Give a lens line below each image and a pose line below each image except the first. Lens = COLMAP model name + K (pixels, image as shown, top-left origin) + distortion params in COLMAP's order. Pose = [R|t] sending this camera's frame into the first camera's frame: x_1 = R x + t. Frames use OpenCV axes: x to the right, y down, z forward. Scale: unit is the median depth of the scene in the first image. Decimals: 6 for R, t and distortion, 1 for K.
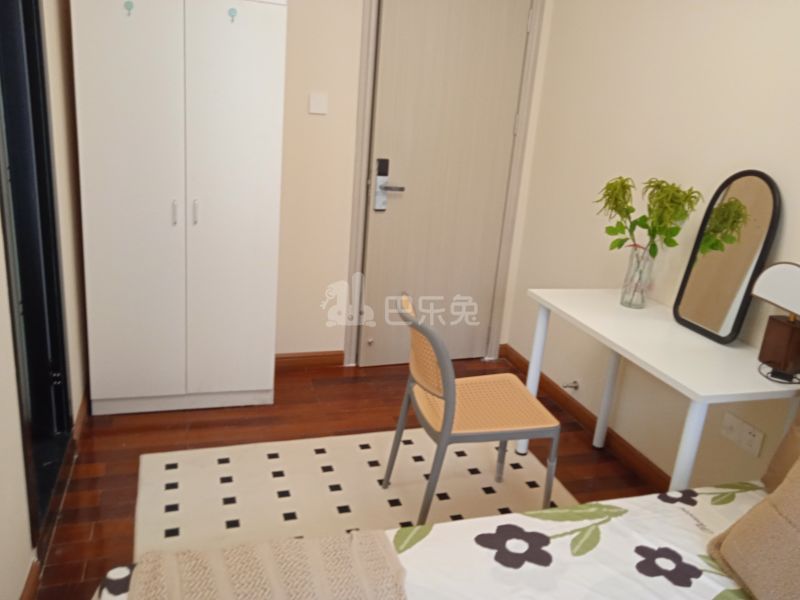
lens RADIAL K [[657.3, 0, 400.0], [0, 657.3, 300.0], [0, 0, 1]] dist [-0.002245, -0.001267]
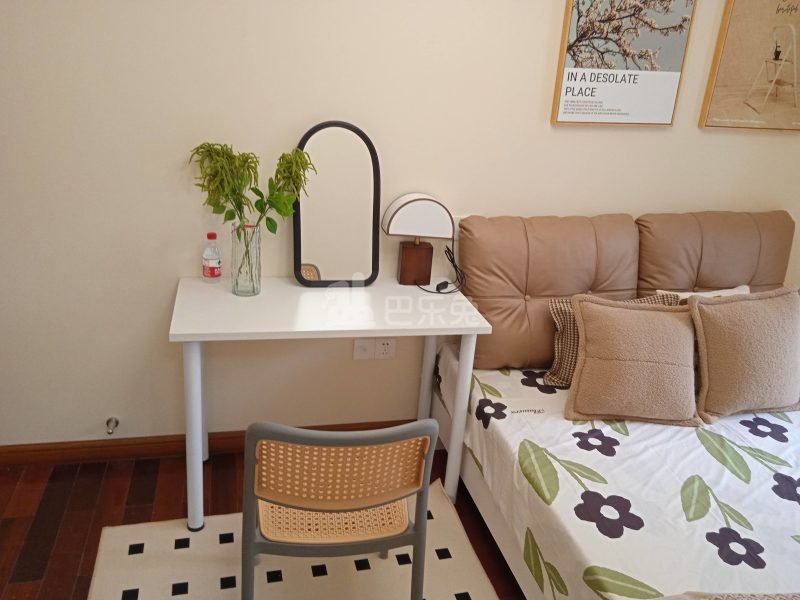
lens RADIAL K [[657.3, 0, 400.0], [0, 657.3, 300.0], [0, 0, 1]] dist [-0.002245, -0.001267]
pose [[0.060078, -0.423556, 0.903876, -0.557562], [0.218995, 0.889043, 0.402049, -0.378400], [-0.973875, 0.173790, 0.146168, 0.890930]]
